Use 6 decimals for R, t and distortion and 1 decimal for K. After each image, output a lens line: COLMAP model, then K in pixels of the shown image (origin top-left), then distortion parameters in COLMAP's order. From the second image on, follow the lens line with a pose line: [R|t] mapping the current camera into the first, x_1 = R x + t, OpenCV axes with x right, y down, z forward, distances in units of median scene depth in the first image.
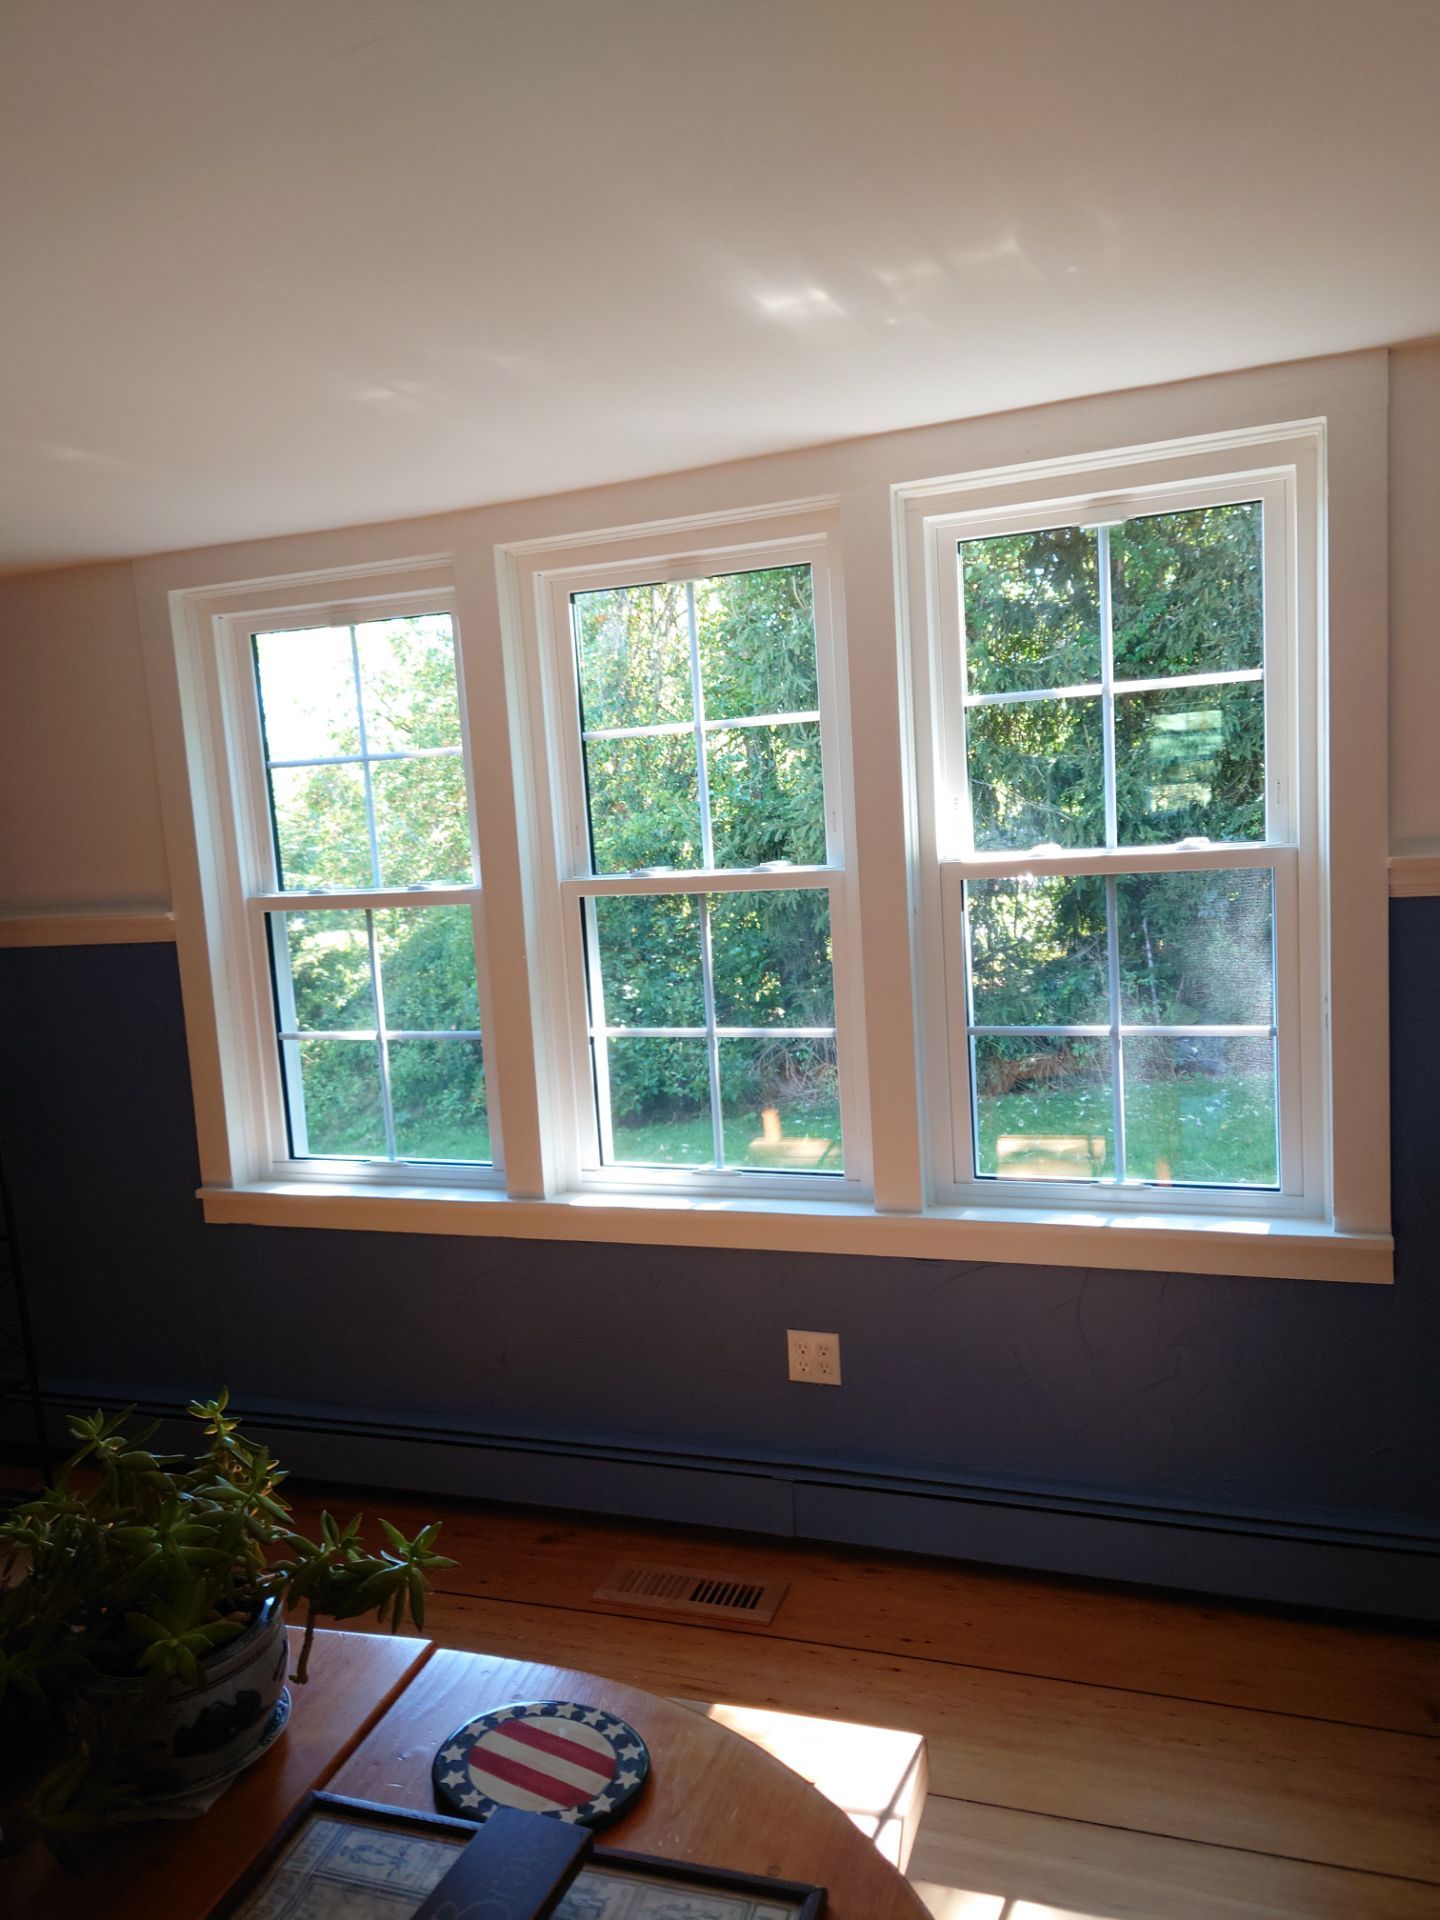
lens RADIAL K [[1405.8, 0, 719.6], [0, 1405.8, 957.7], [0, 0, 1]] dist [0.005112, -0.001423]
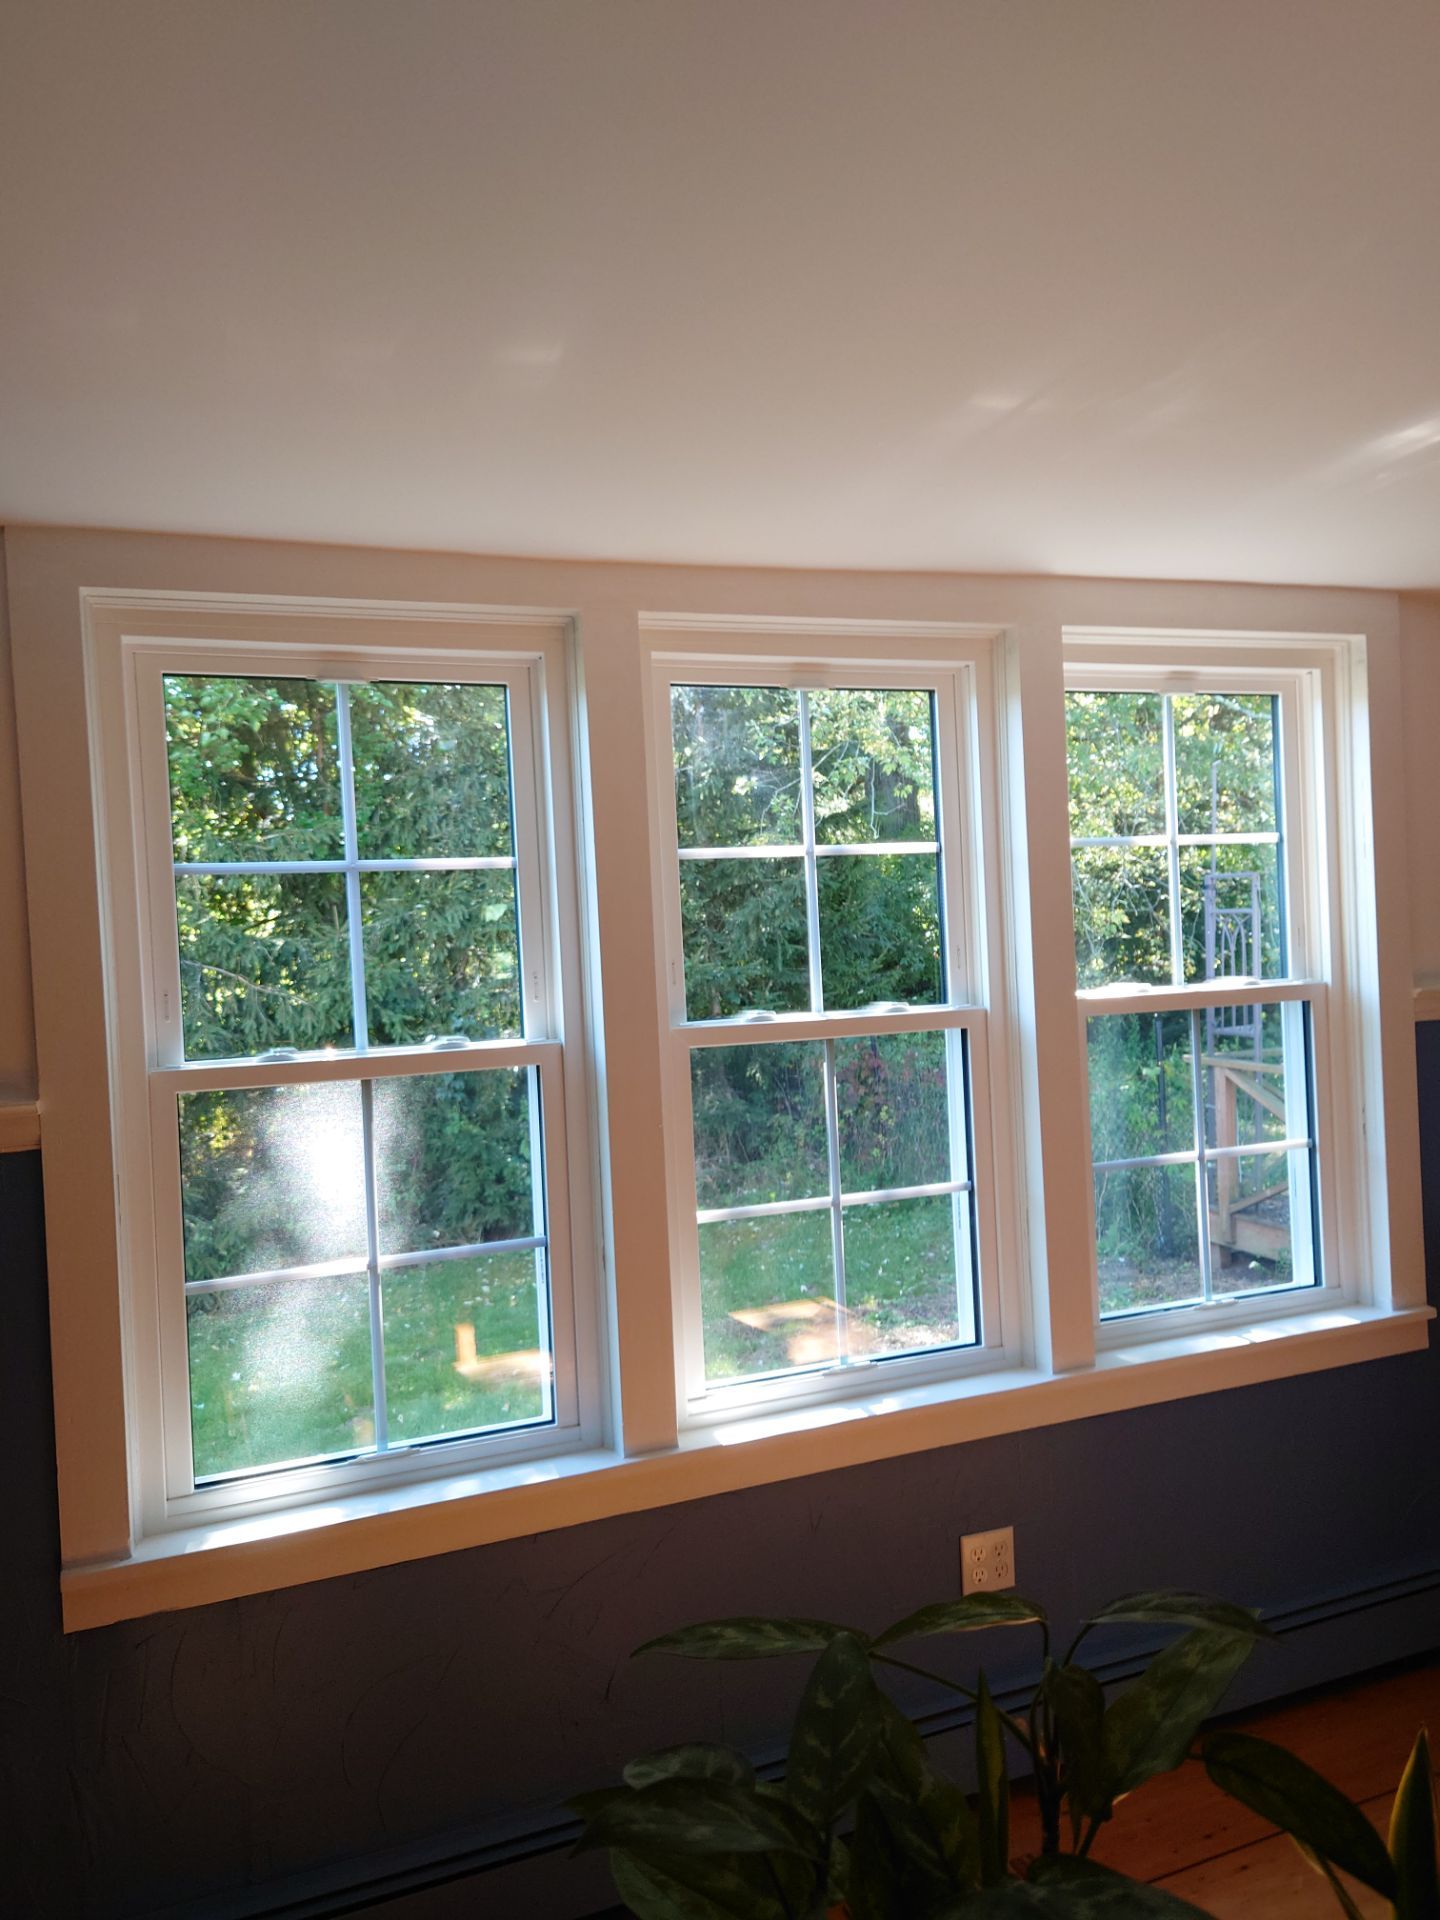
lens RADIAL K [[1722.0, 0, 720.6], [0, 1722.0, 961.4], [0, 0, 1]] dist [0.027955, -0.023105]
pose [[0.691091, 0.023514, 0.722386, -0.796684], [0.086313, 0.989633, -0.114787, 0.020391], [-0.717596, 0.141680, 0.681897, 0.309439]]
